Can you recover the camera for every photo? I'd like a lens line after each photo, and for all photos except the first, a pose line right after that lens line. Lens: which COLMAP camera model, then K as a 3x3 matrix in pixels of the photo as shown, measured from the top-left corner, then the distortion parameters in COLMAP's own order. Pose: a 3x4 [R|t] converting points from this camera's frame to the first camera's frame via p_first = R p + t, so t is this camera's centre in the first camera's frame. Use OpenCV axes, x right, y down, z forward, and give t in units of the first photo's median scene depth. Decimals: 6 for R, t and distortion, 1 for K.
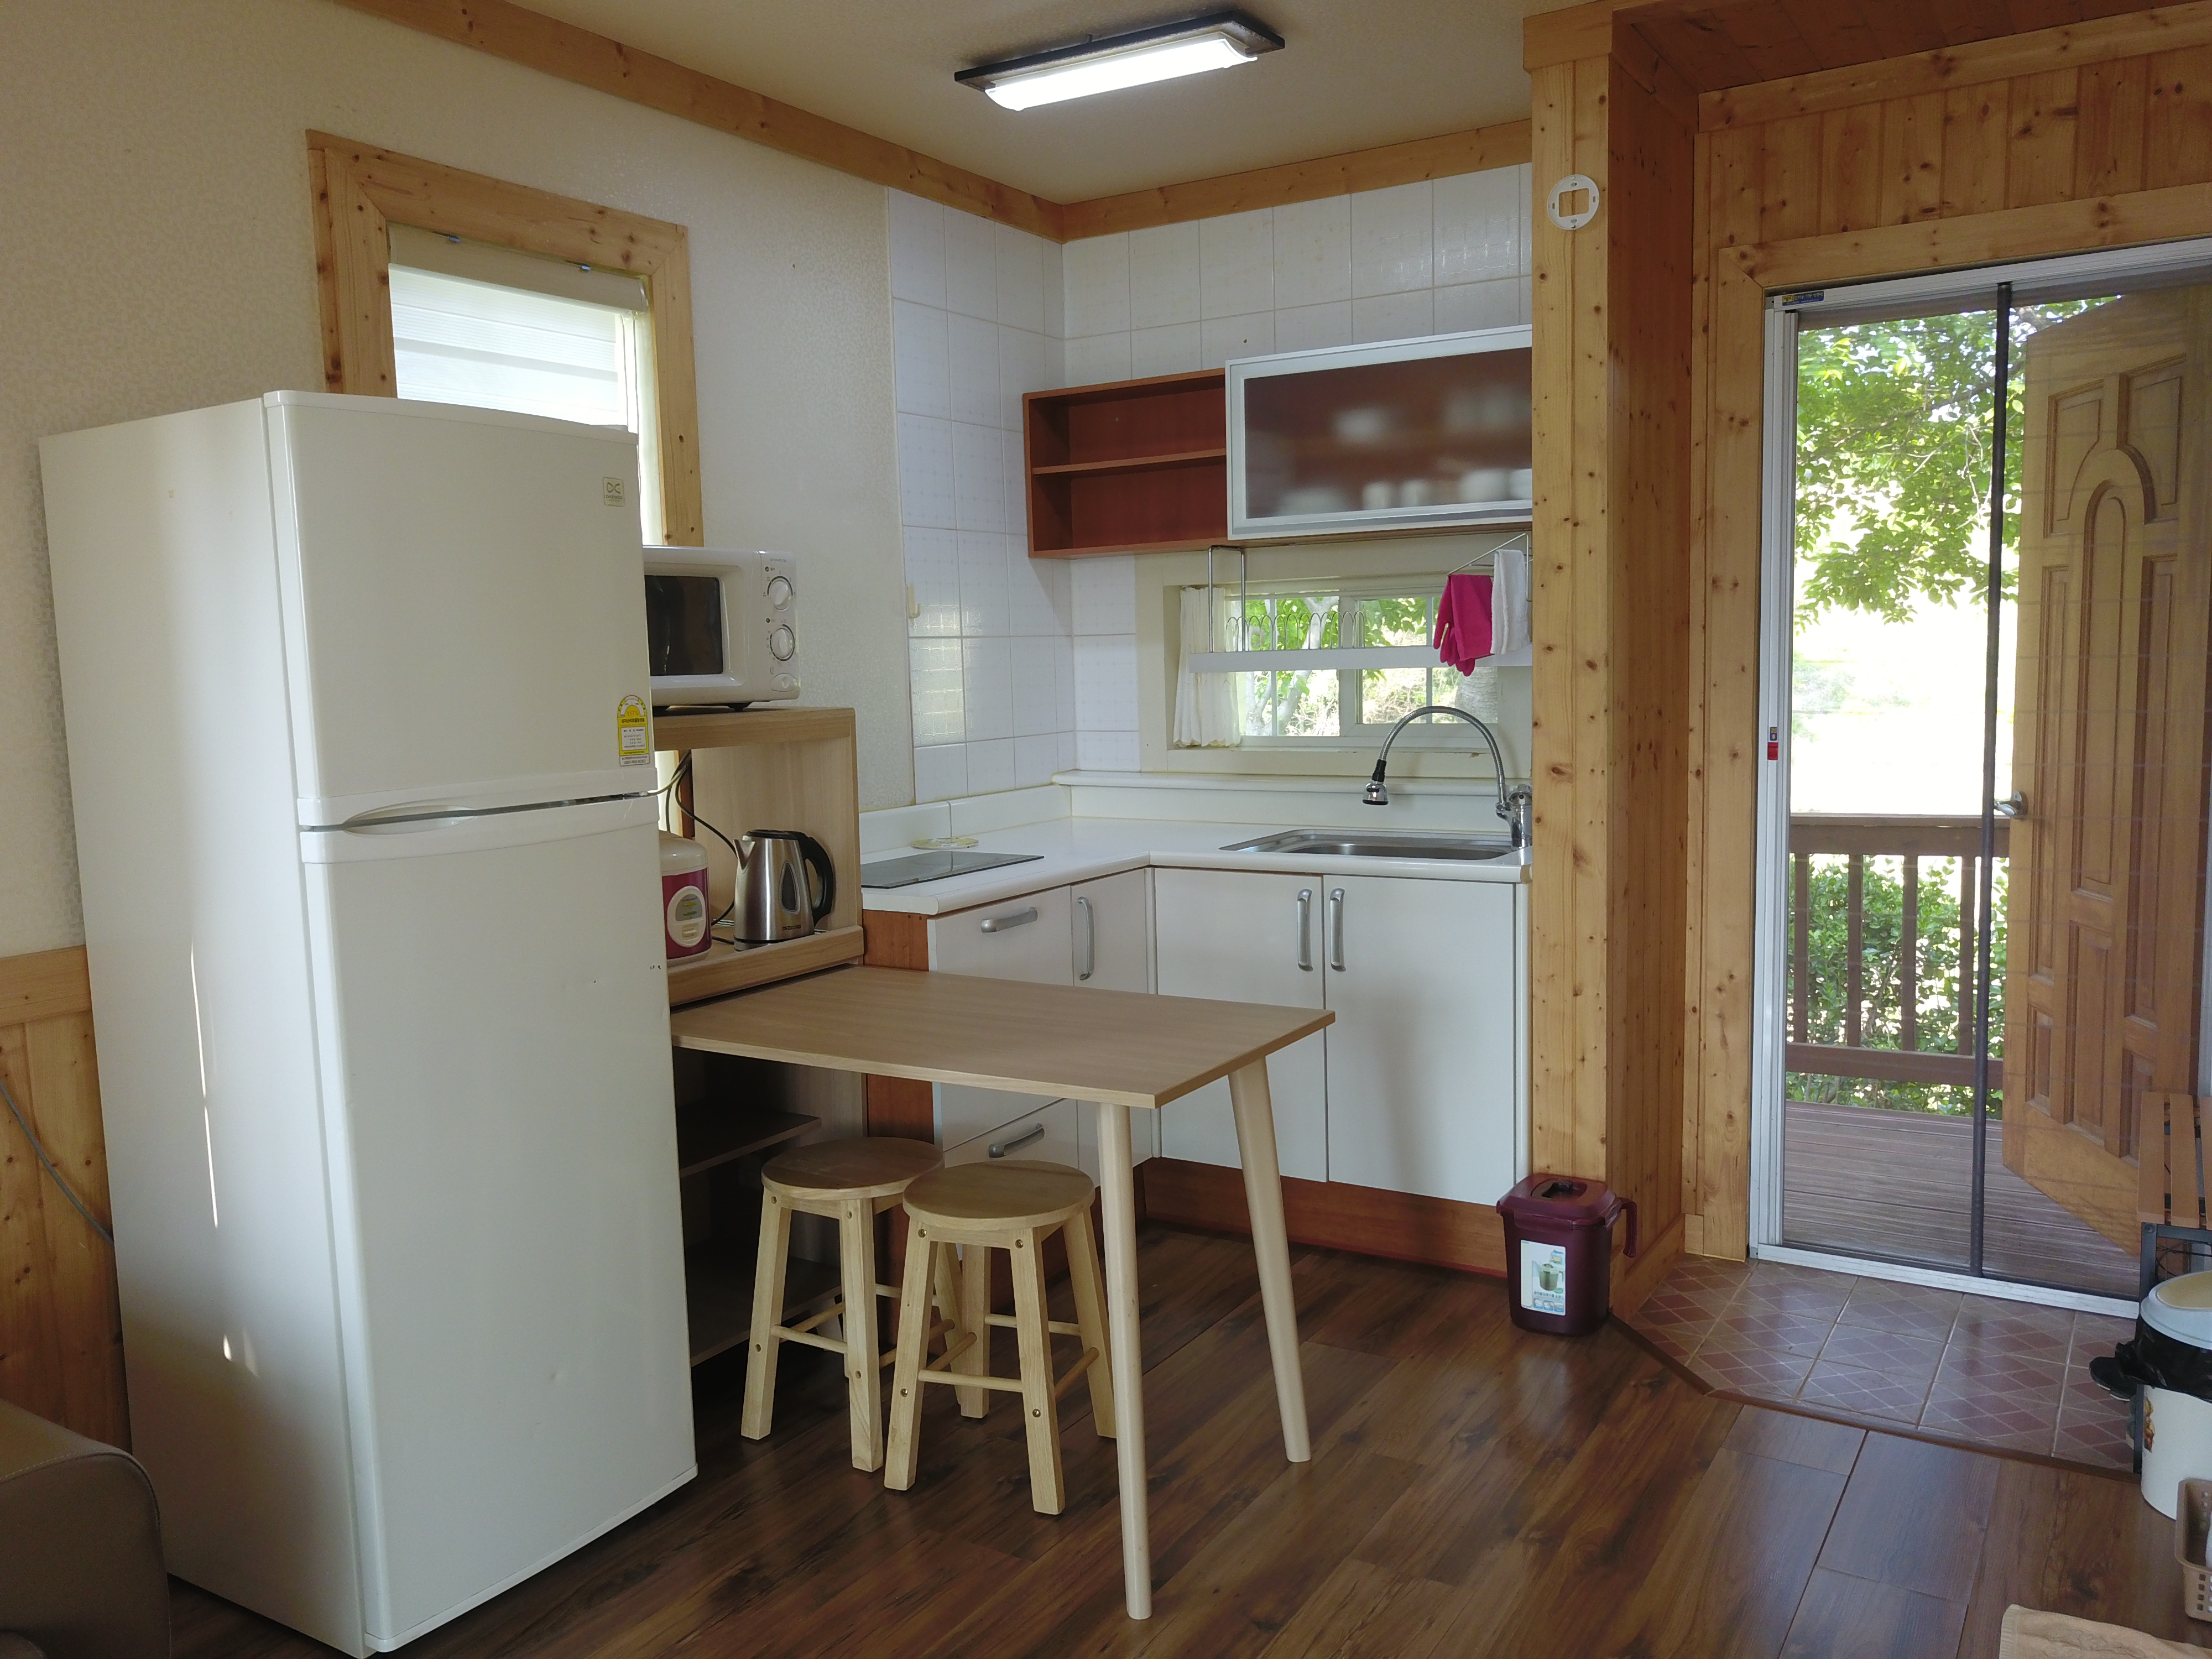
lens RADIAL K [[1712.8, 0, 1114.7], [0, 1712.8, 830.1], [0, 0, 1]] dist [-0.024529, 0.047990]
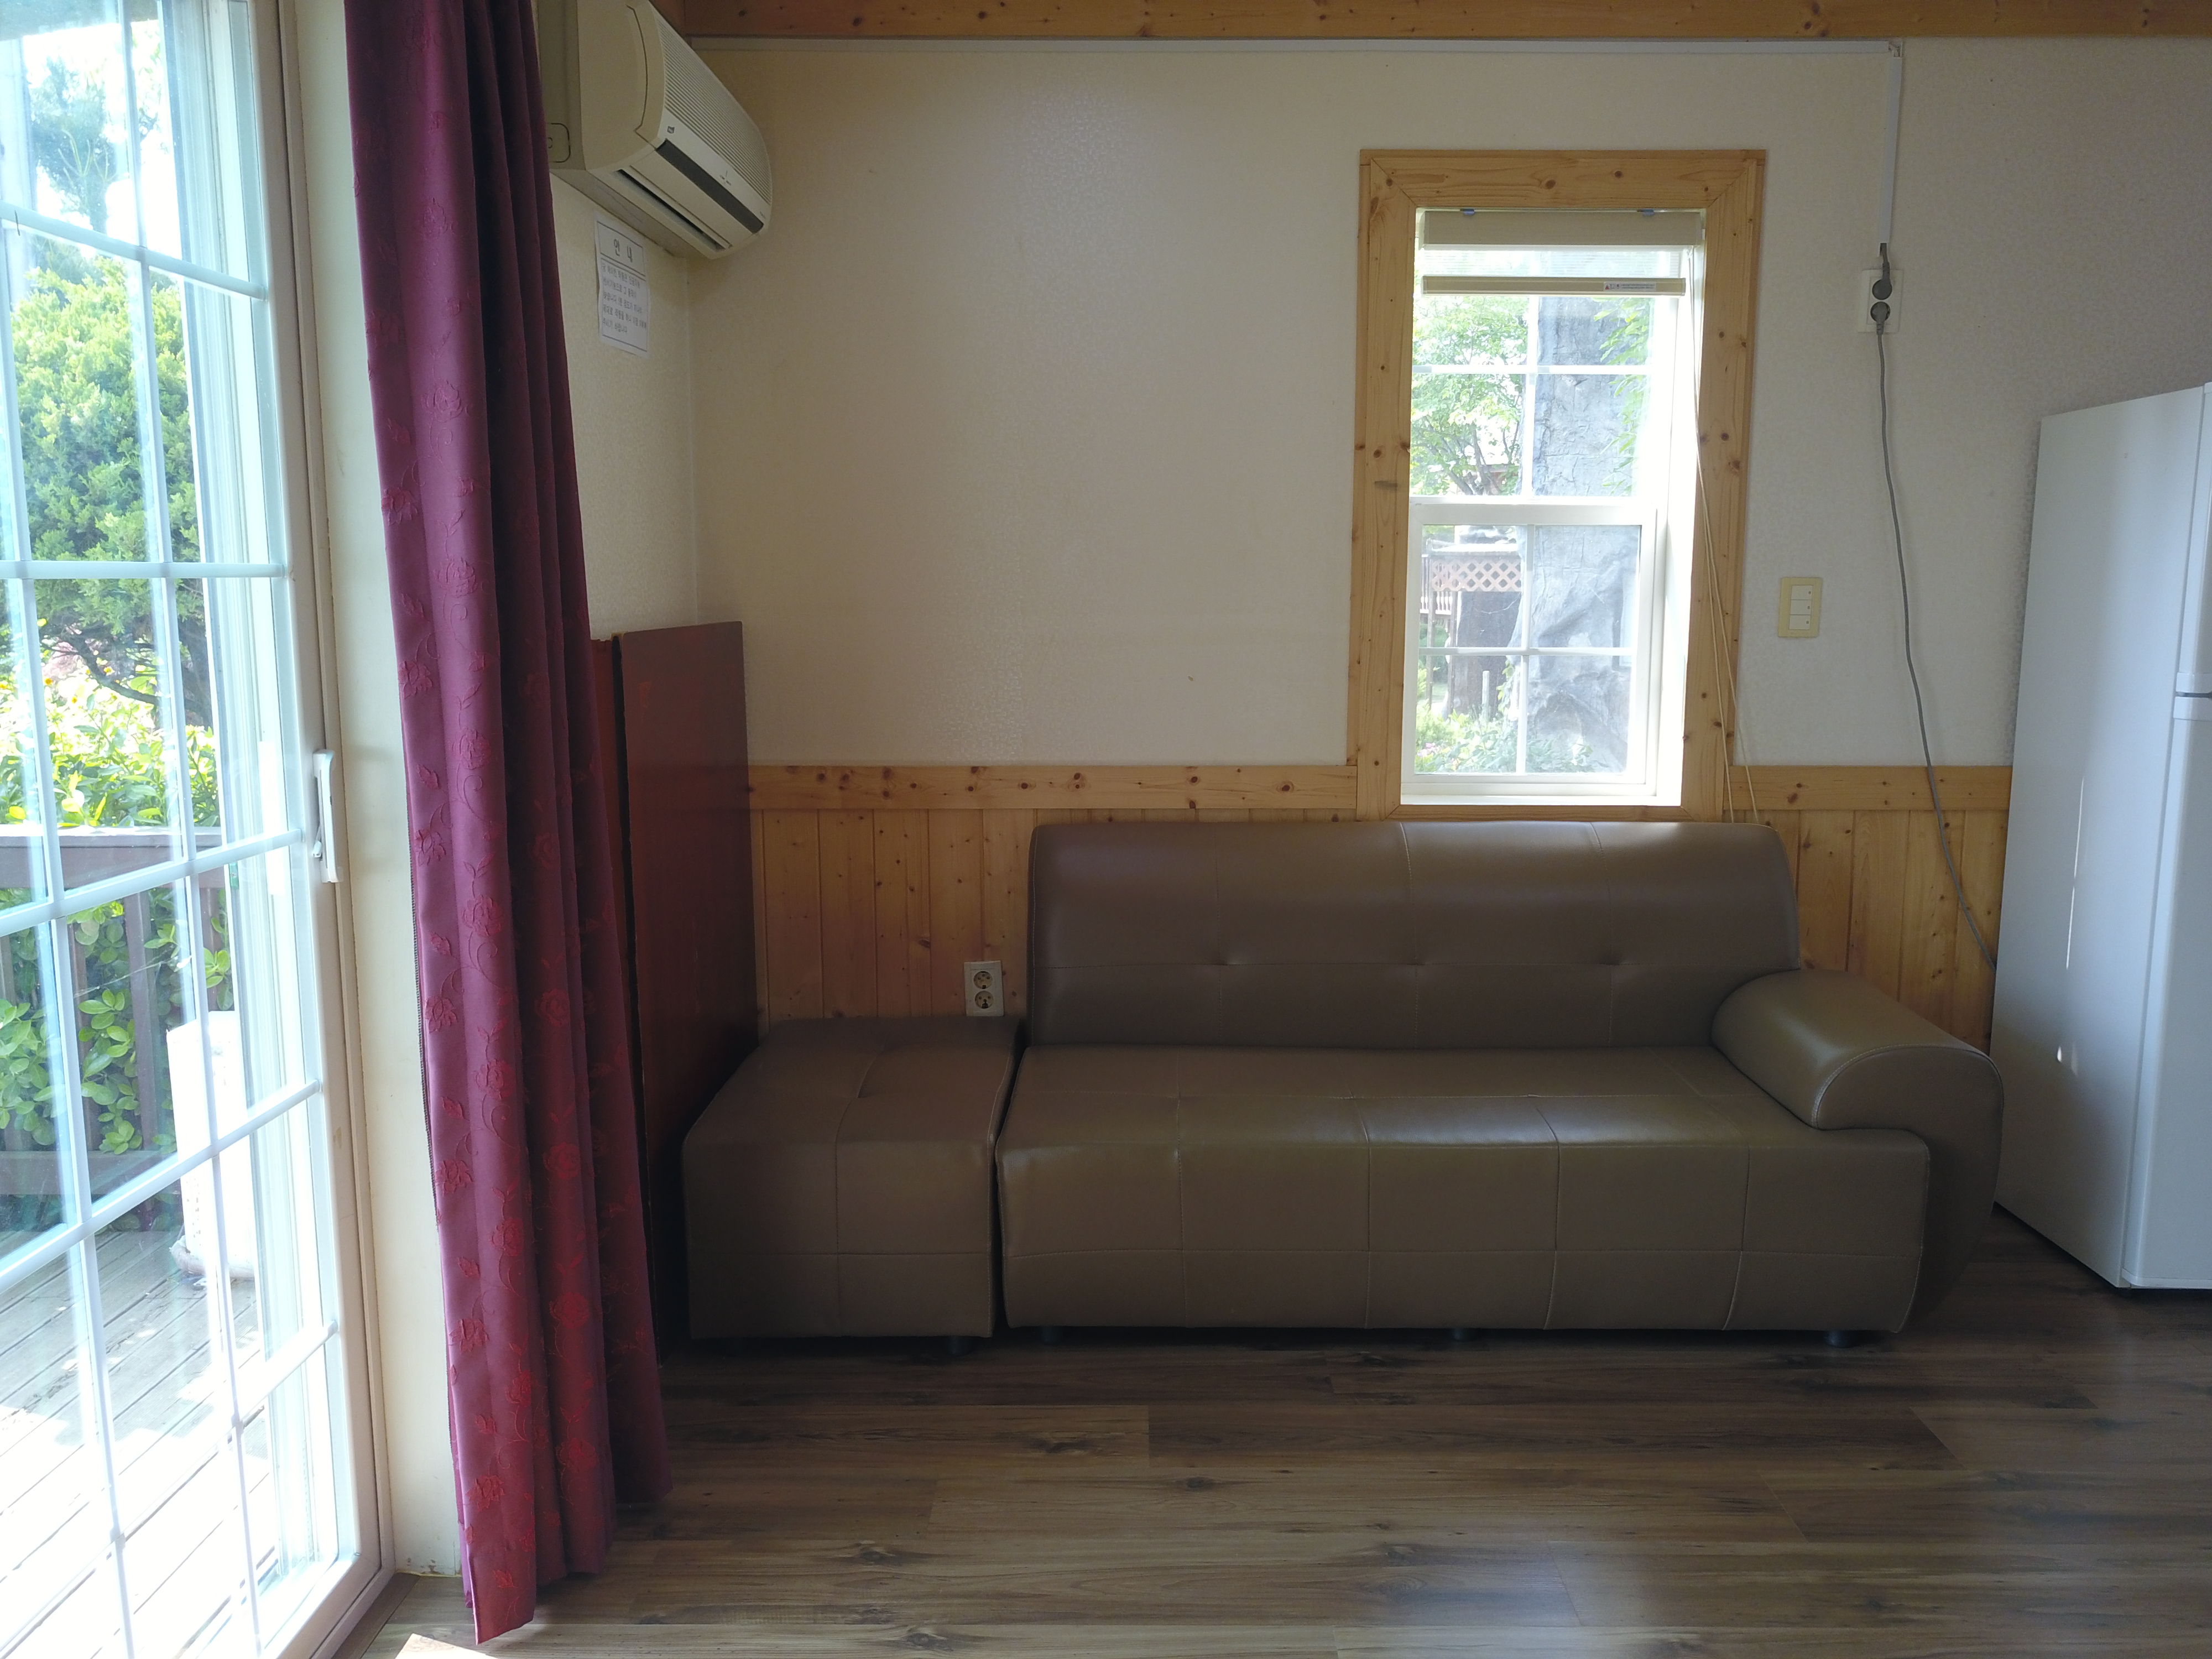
lens RADIAL K [[1712.8, 0, 1114.7], [0, 1712.8, 830.1], [0, 0, 1]] dist [-0.024529, 0.047990]
pose [[0.515938, 0.154491, -0.842580, 0.247857], [-0.111245, 0.987357, 0.112917, 0.043240], [0.849372, 0.035475, 0.526601, -0.432081]]
